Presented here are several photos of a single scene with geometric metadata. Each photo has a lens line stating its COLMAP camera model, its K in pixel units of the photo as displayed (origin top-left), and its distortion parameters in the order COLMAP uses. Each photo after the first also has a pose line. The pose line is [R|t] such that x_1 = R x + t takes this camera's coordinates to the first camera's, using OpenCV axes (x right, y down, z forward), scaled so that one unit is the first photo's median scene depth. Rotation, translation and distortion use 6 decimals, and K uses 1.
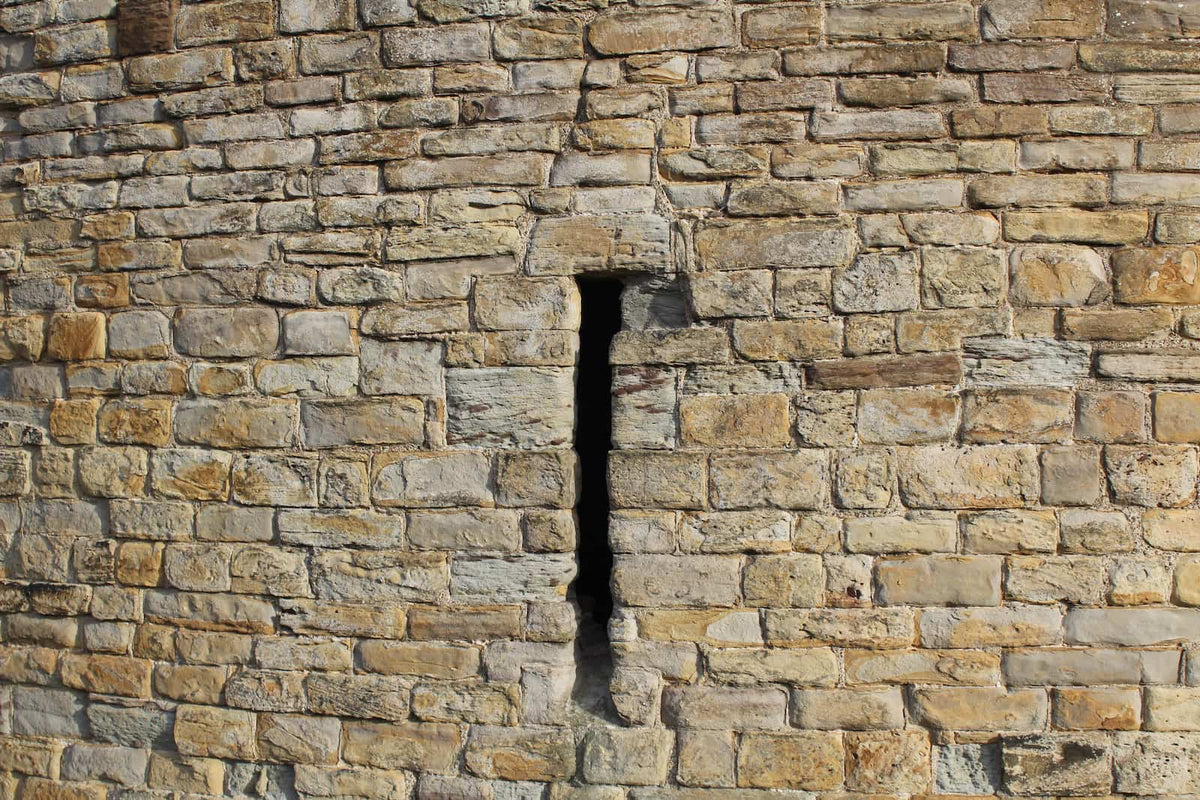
lens RADIAL K [[1795.4, 0, 600.0], [0, 1795.4, 400.0], [0, 0, 1]] dist [-0.046999, 0.025731]
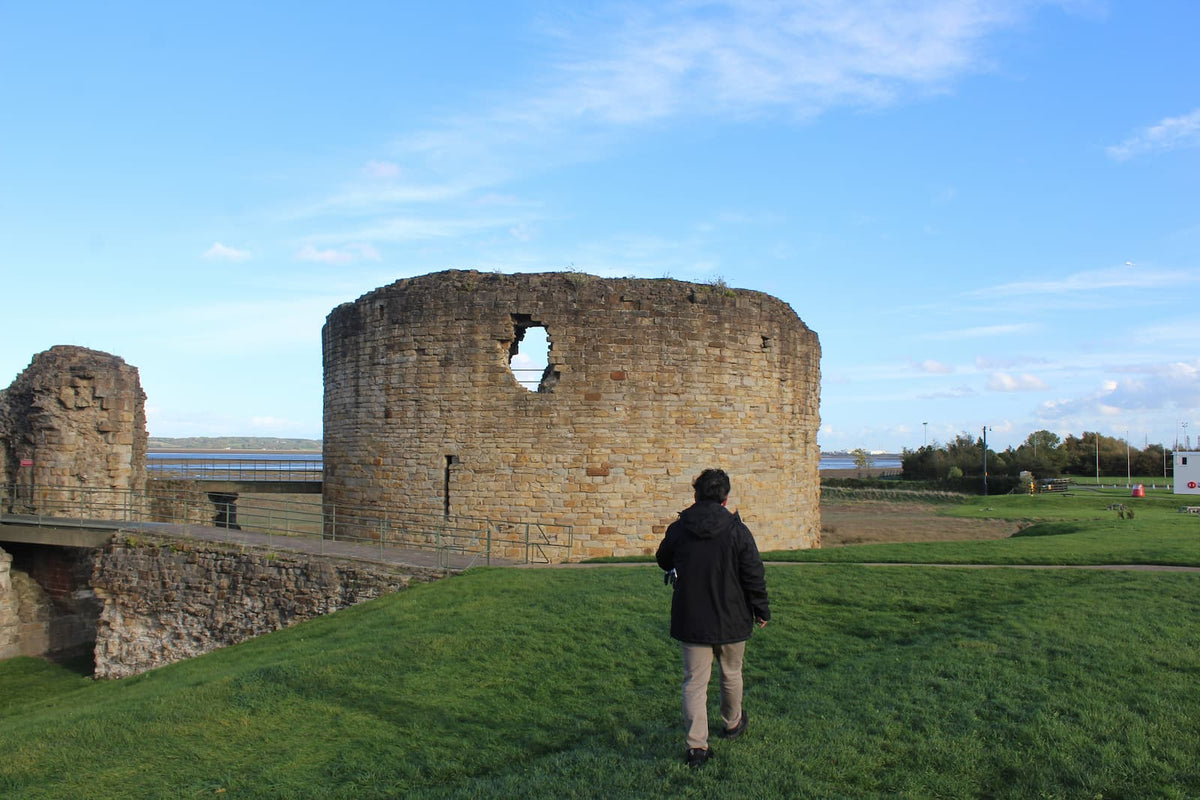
lens RADIAL K [[999.5, 0, 600.8], [0, 999.5, 414.7], [0, 0, 1]] dist [-0.168365, 0.155172]
pose [[0.989068, 0.006122, -0.147331, 1.154663], [-0.009793, 0.999659, -0.024204, -0.143229], [0.147132, 0.025383, 0.988791, -2.716641]]
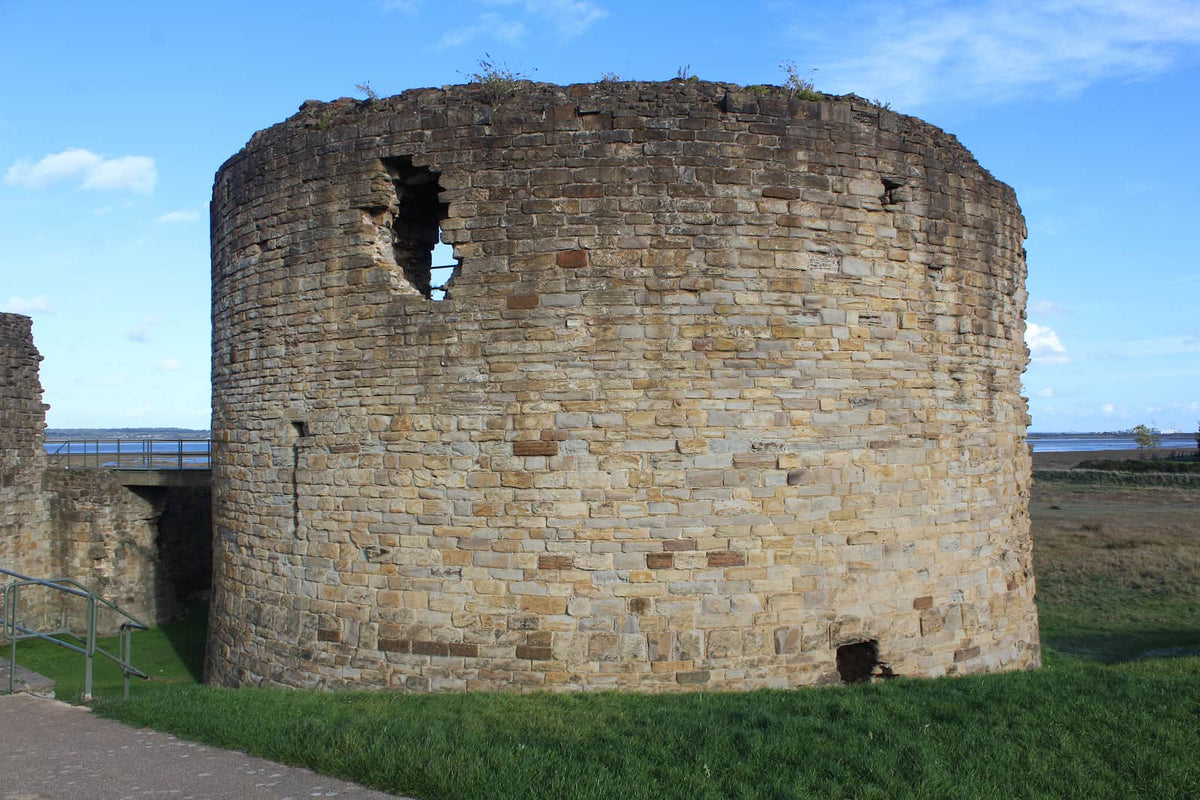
lens RADIAL K [[999.5, 0, 600.8], [0, 999.5, 414.7], [0, 0, 1]] dist [-0.168365, 0.155172]
pose [[0.917774, -0.011450, -0.396938, 1.472697], [0.008080, 0.999916, -0.010161, -0.062008], [0.397020, 0.006119, 0.917789, -0.698082]]
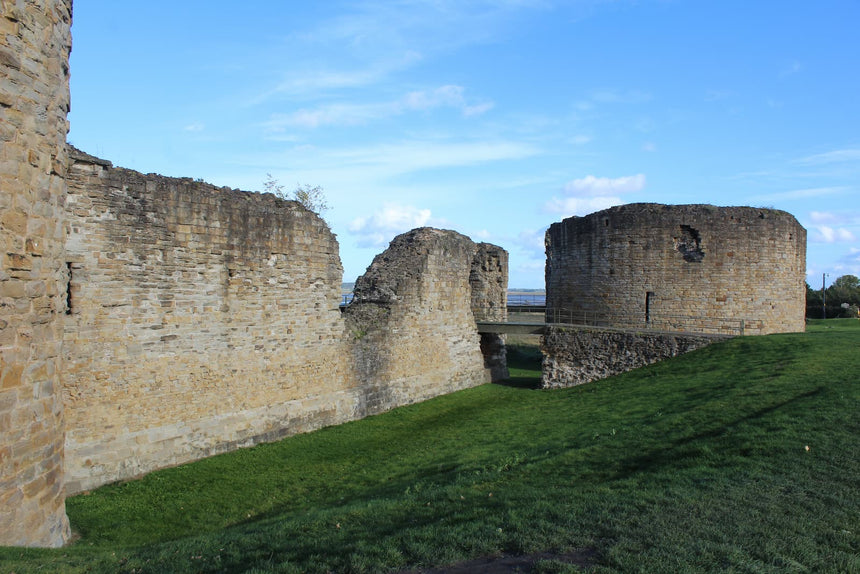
lens RADIAL K [[716.3, 0, 430.6], [0, 716.3, 297.5], [0, 0, 1]] dist [-0.168365, 0.155172]
pose [[0.970536, 0.011275, -0.240690, -0.334928], [-0.006001, 0.999726, 0.022636, -0.147238], [0.240880, -0.020524, 0.970338, -5.014702]]
